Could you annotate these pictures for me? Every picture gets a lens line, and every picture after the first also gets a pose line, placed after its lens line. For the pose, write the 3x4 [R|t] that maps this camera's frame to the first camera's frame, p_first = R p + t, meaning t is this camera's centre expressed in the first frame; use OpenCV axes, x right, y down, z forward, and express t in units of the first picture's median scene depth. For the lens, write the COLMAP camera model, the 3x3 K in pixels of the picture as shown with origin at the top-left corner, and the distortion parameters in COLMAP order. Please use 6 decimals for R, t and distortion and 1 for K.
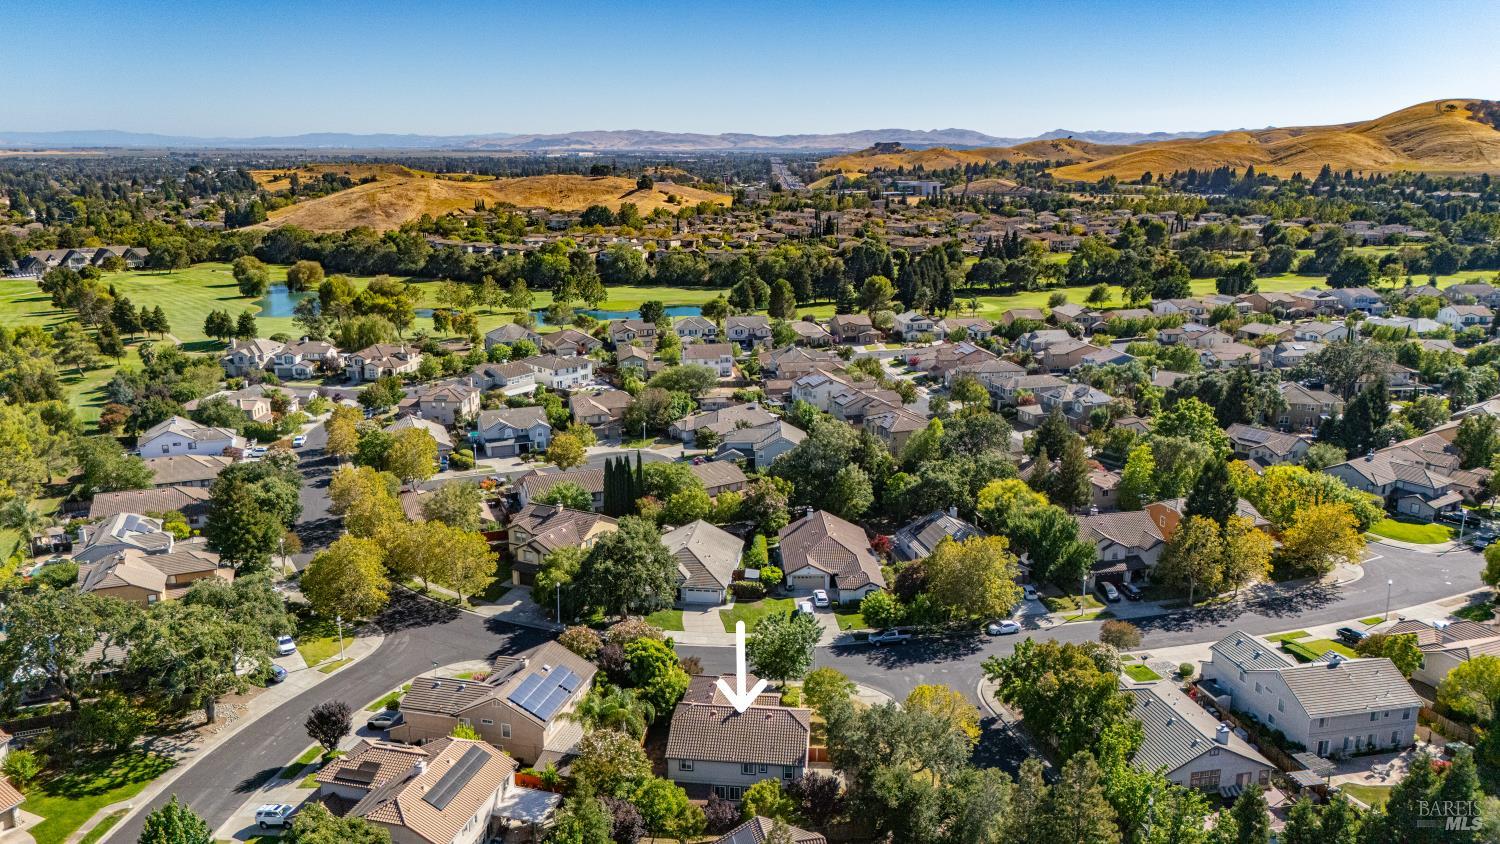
lens RADIAL K [[1100.8, 0, 751.5], [0, 1100.8, 421.5], [0, 0, 1]] dist [0.079897, -0.083359]
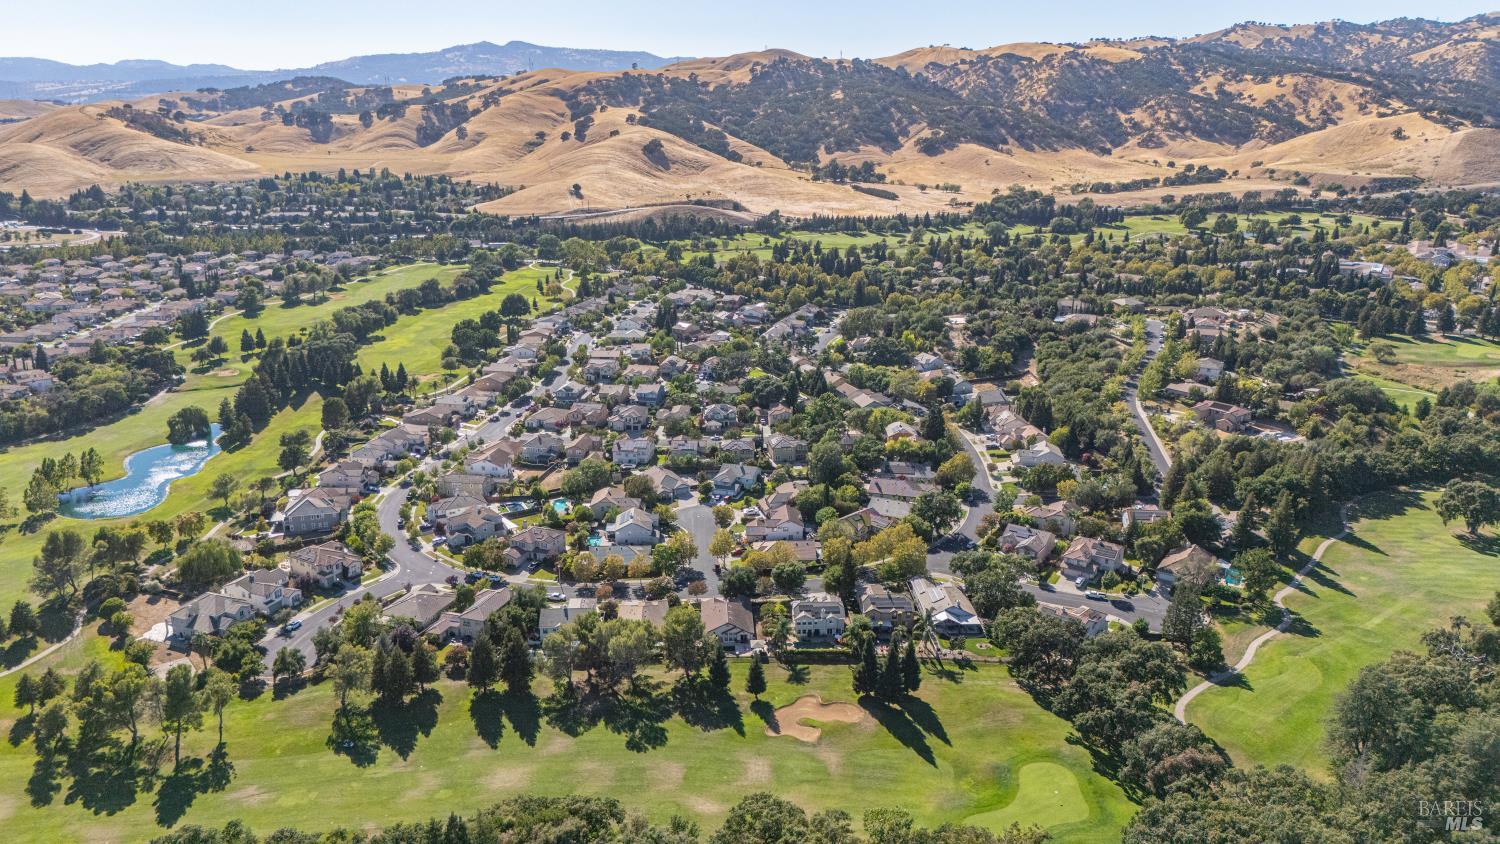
lens RADIAL K [[1100.8, 0, 746.8], [0, 1100.8, 428.4], [0, 0, 1]] dist [0.079897, -0.083359]
pose [[0.315886, -0.277733, 0.907238, -1.354330], [0.231403, 0.949875, 0.210214, -0.364076], [-0.920146, 0.143534, 0.364320, 0.267043]]
